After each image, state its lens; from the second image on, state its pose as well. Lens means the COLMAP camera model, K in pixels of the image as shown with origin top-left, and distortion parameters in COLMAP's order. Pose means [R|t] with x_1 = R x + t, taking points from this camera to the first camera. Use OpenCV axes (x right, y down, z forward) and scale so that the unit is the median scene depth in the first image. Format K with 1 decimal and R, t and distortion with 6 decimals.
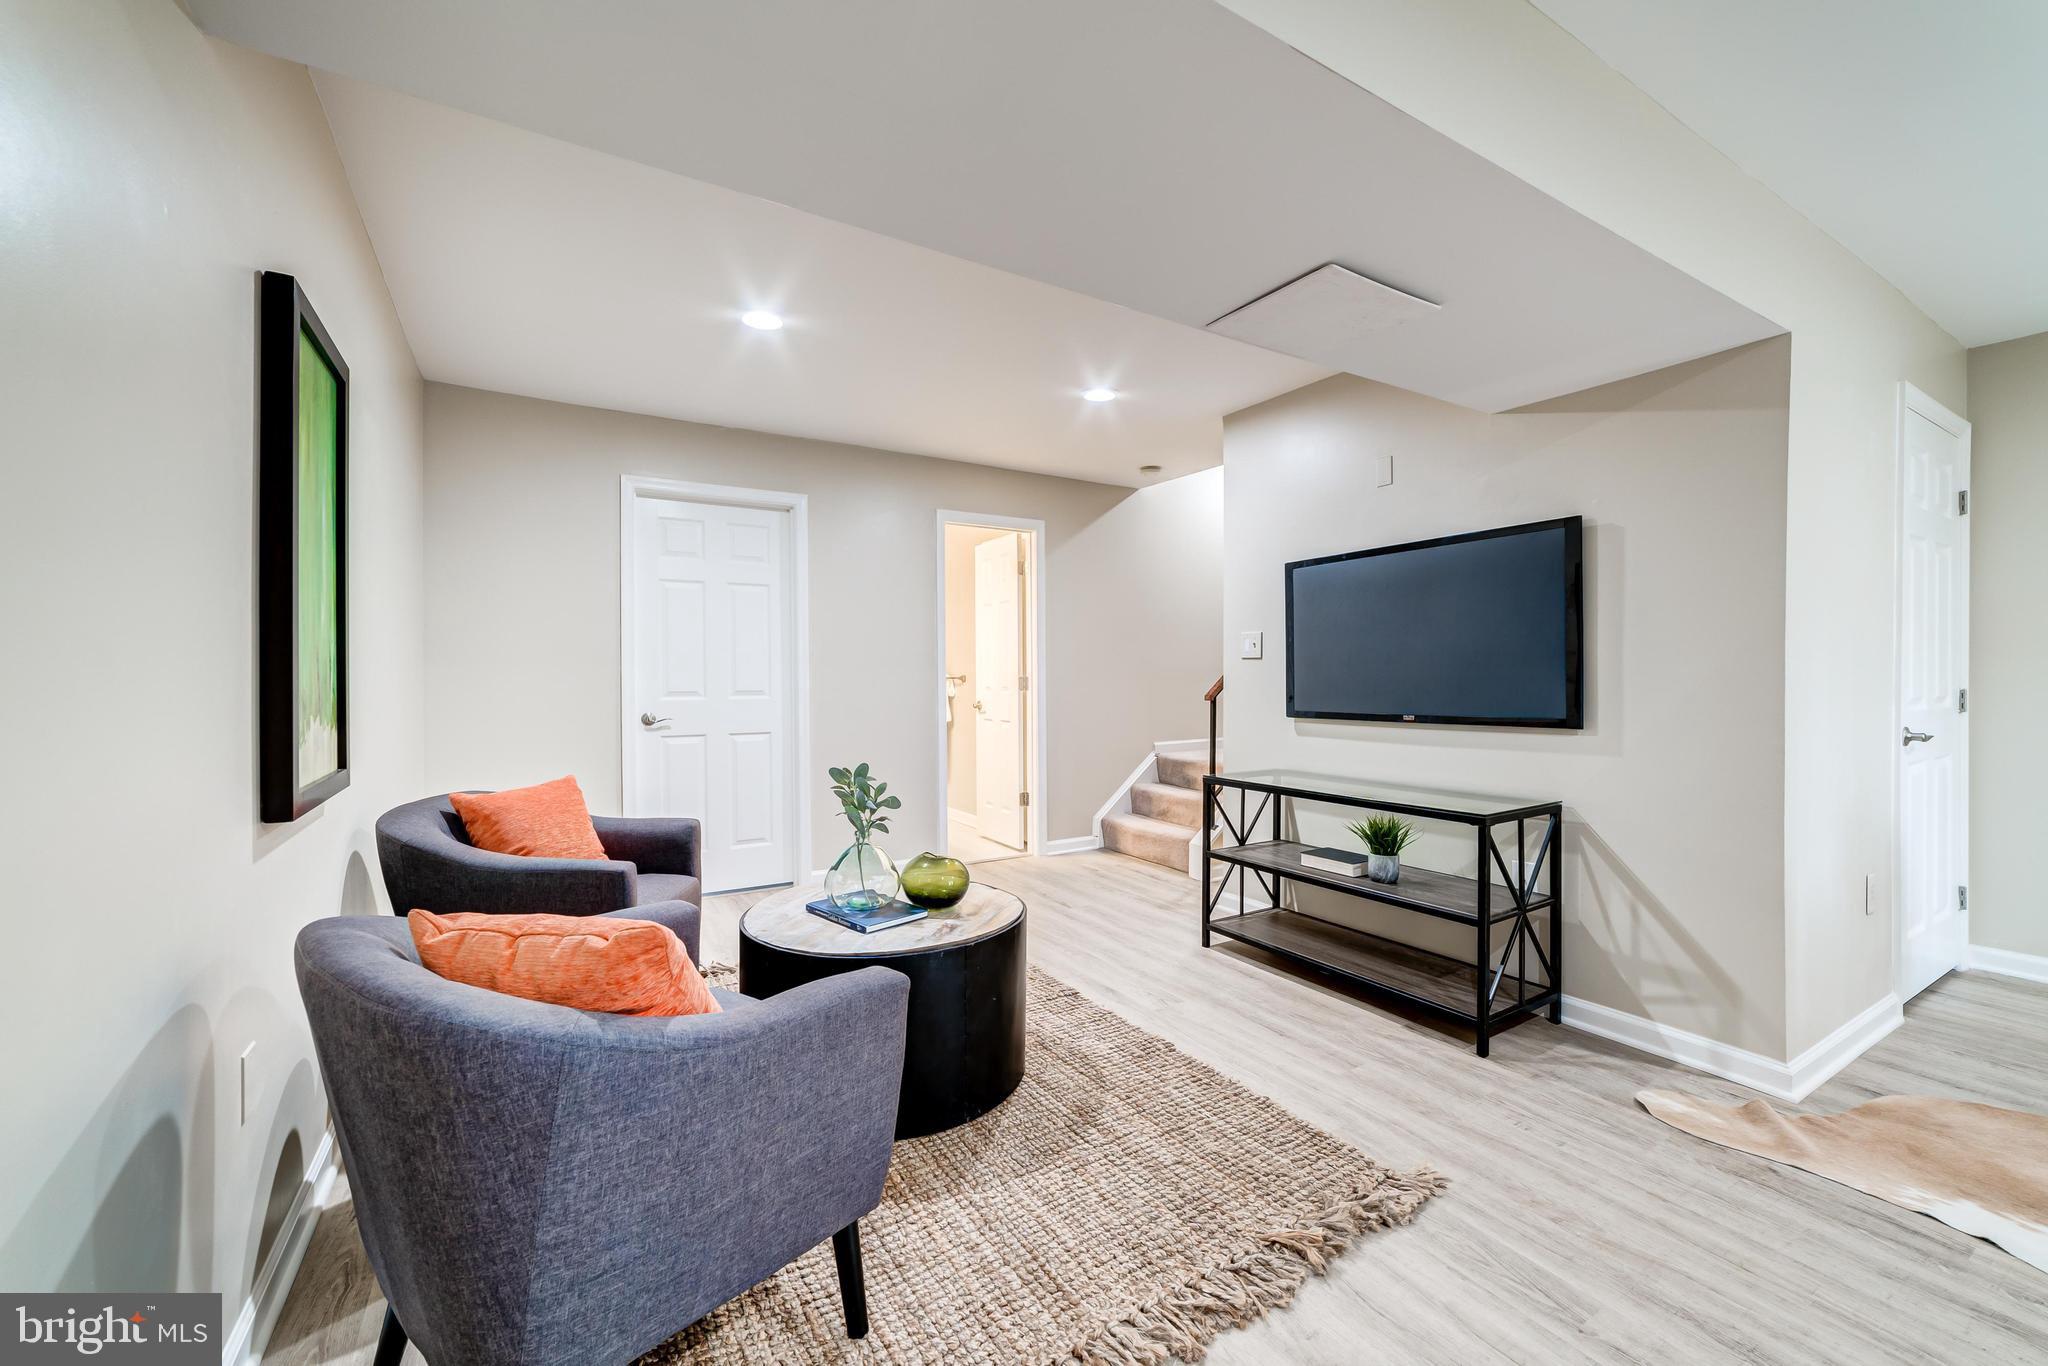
lens RADIAL K [[803.8, 0, 1044.2], [0, 803.8, 682.5], [0, 0, 1]] dist [-0.022238, 0.011155]
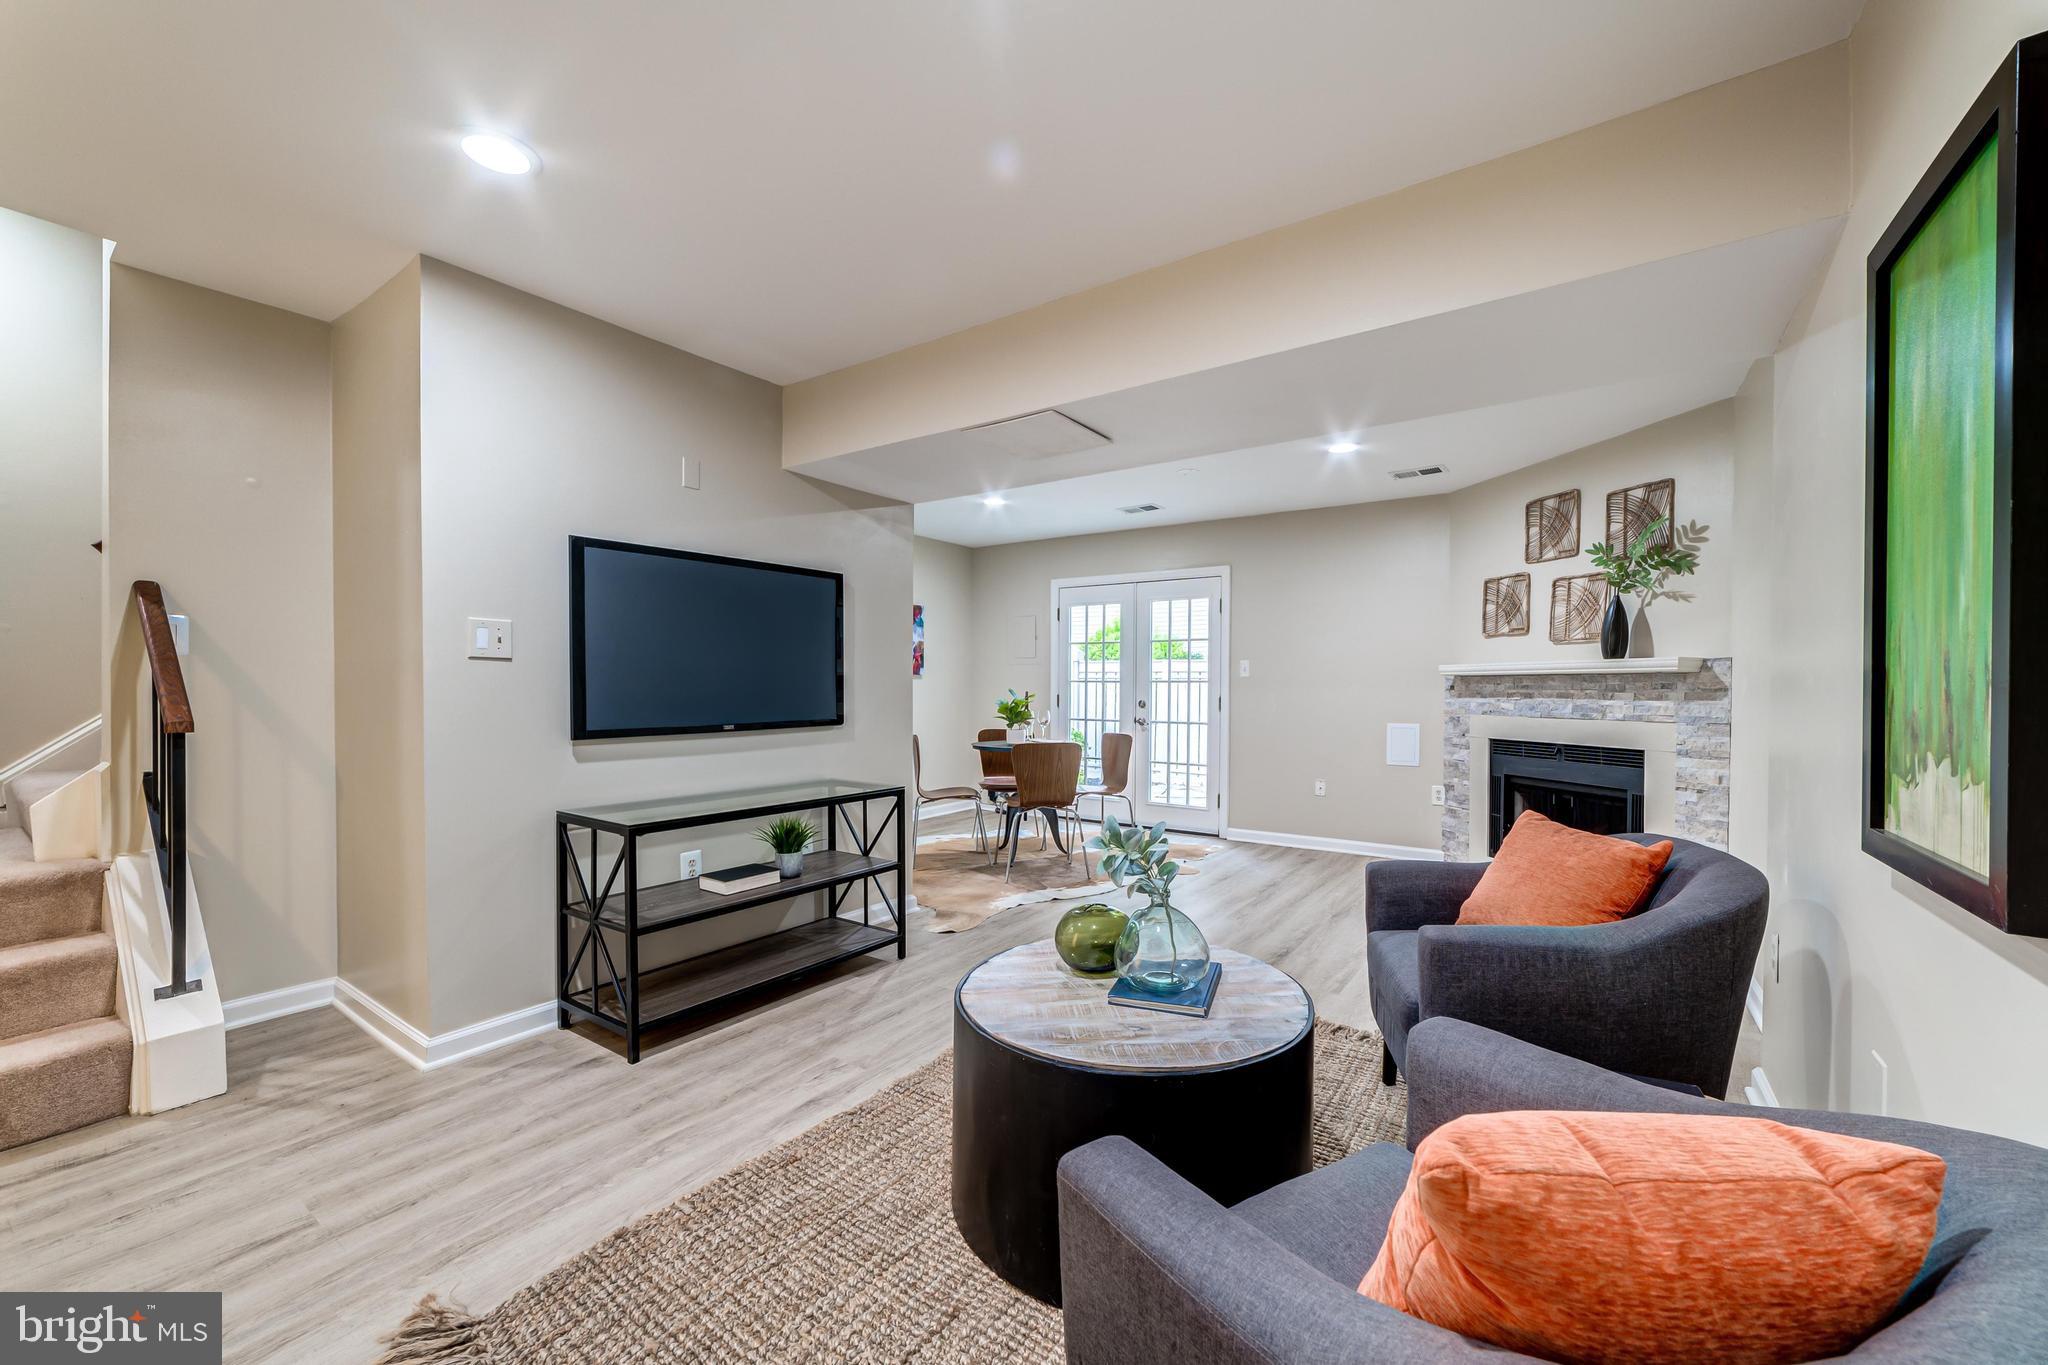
lens RADIAL K [[803.8, 0, 1031.7], [0, 803.8, 703.9], [0, 0, 1]] dist [-0.022238, 0.011155]
pose [[-0.393375, -0.017301, 0.919215, -0.800441], [0.003446, 0.999788, 0.020293, -0.006839], [-0.919372, 0.011151, -0.393232, 1.290071]]
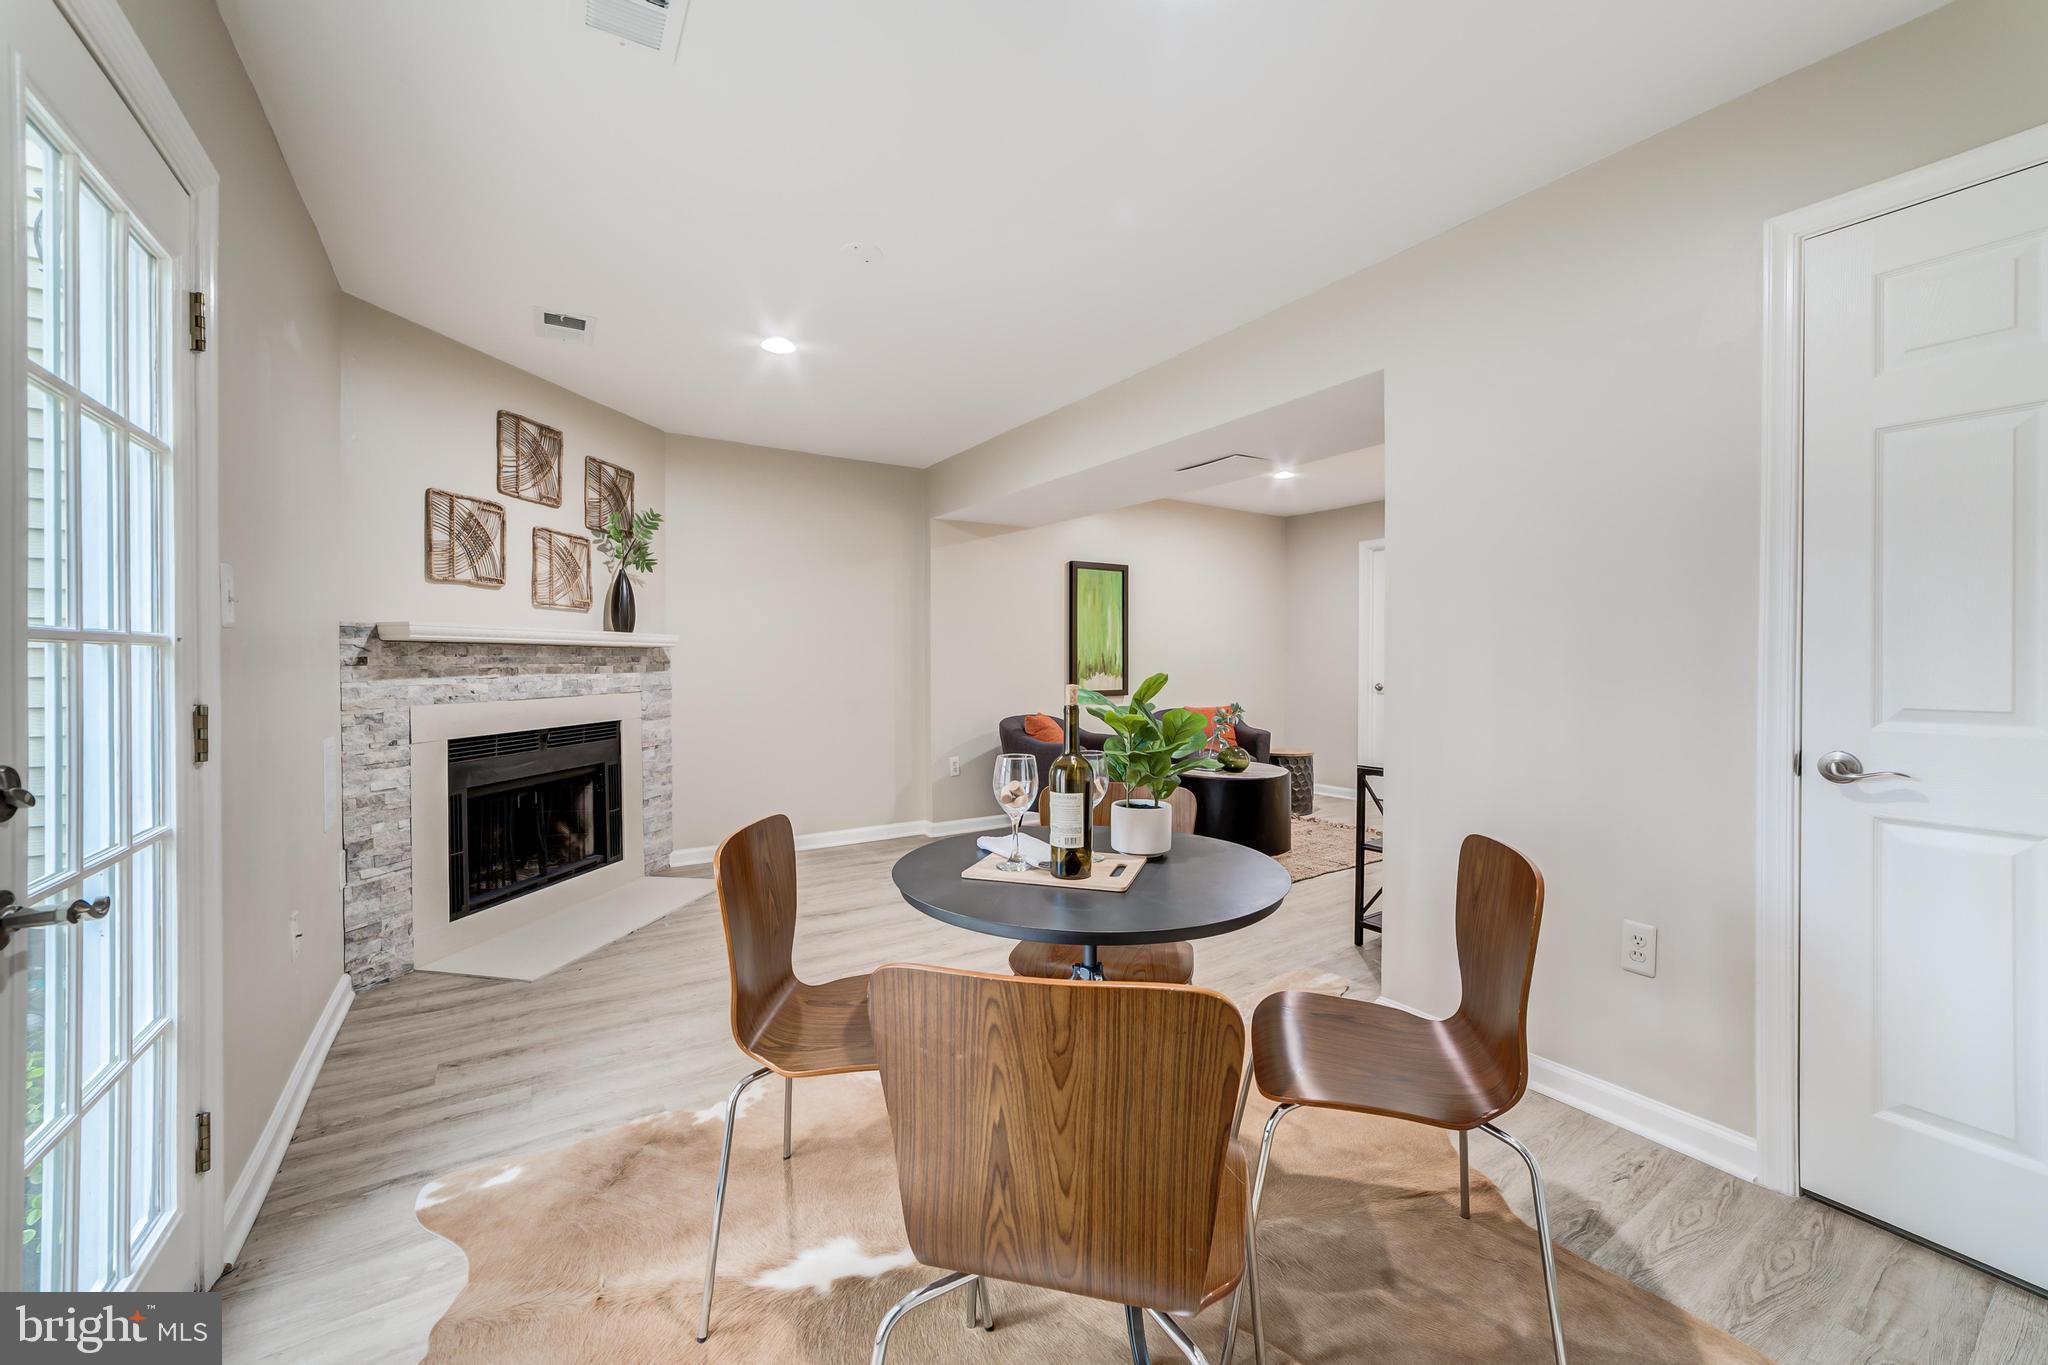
lens RADIAL K [[803.8, 0, 1012.9], [0, 803.8, 678.9], [0, 0, 1]] dist [-0.022238, 0.011155]
pose [[0.006569, 0.024650, -0.999675, 1.789611], [-0.004989, 0.999684, 0.024618, -0.009872], [0.999966, 0.004826, 0.006690, 0.381329]]
